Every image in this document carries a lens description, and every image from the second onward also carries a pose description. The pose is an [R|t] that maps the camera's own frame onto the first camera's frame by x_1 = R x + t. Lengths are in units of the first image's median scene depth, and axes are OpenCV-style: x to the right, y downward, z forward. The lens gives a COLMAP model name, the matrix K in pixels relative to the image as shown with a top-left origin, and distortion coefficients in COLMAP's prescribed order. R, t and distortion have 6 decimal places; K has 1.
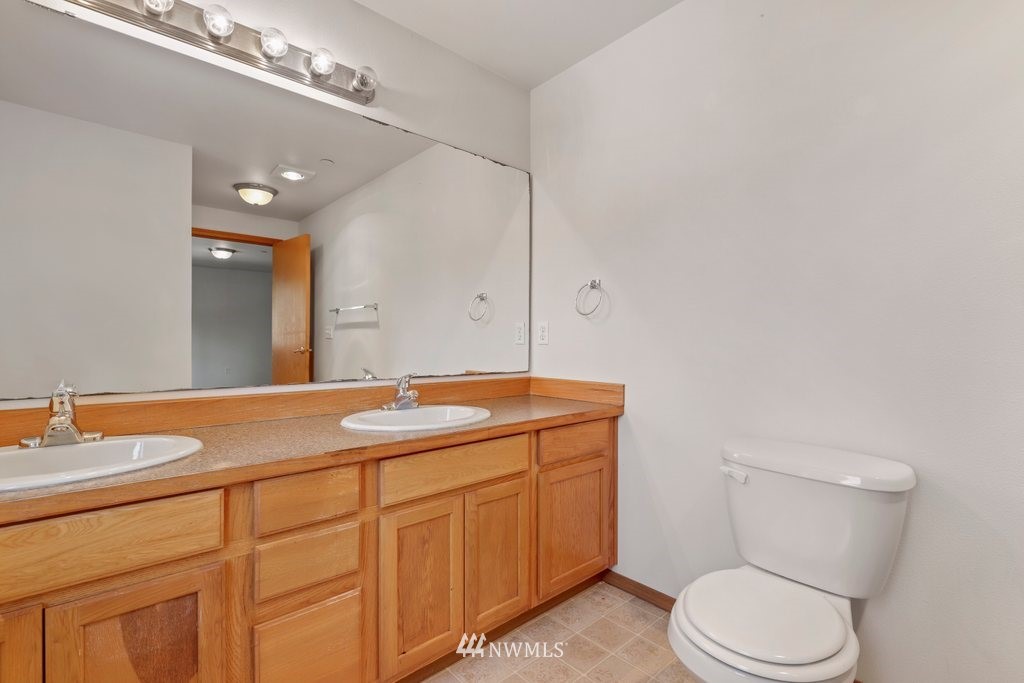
lens RADIAL K [[462.9, 0, 507.6], [0, 462.9, 343.6], [0, 0, 1]] dist [0.001311, -0.000270]
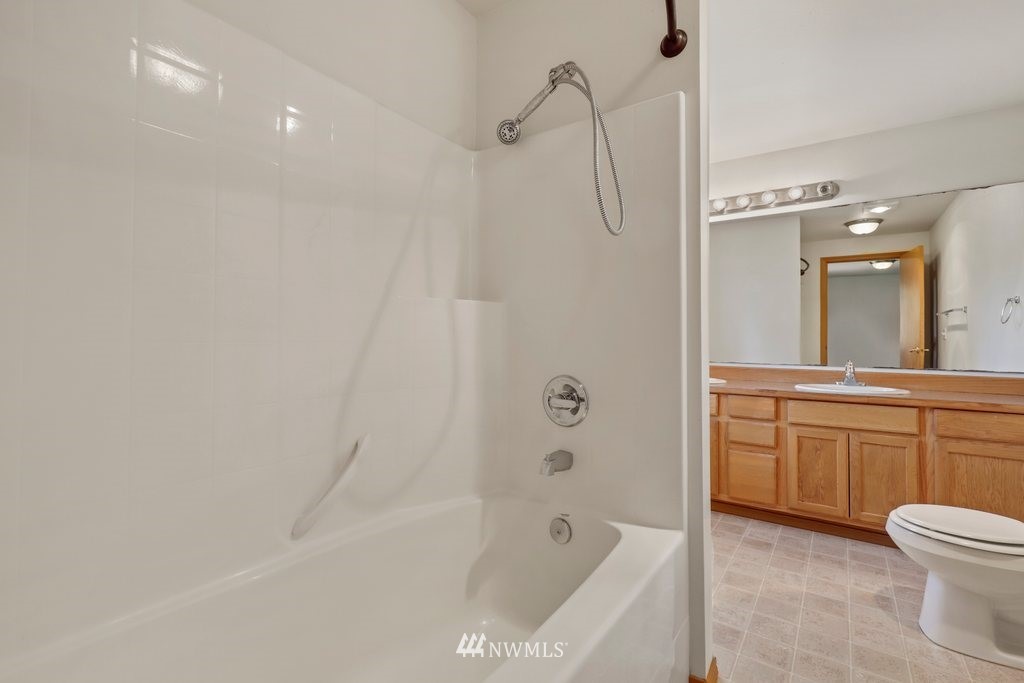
lens RADIAL K [[462.9, 0, 509.6], [0, 462.9, 339.8], [0, 0, 1]] dist [0.001311, -0.000270]
pose [[0.218114, 0.003414, -0.975917, 1.398587], [-0.010604, 0.999943, 0.001128, -0.003483], [0.975866, 0.010102, 0.218138, -0.634556]]
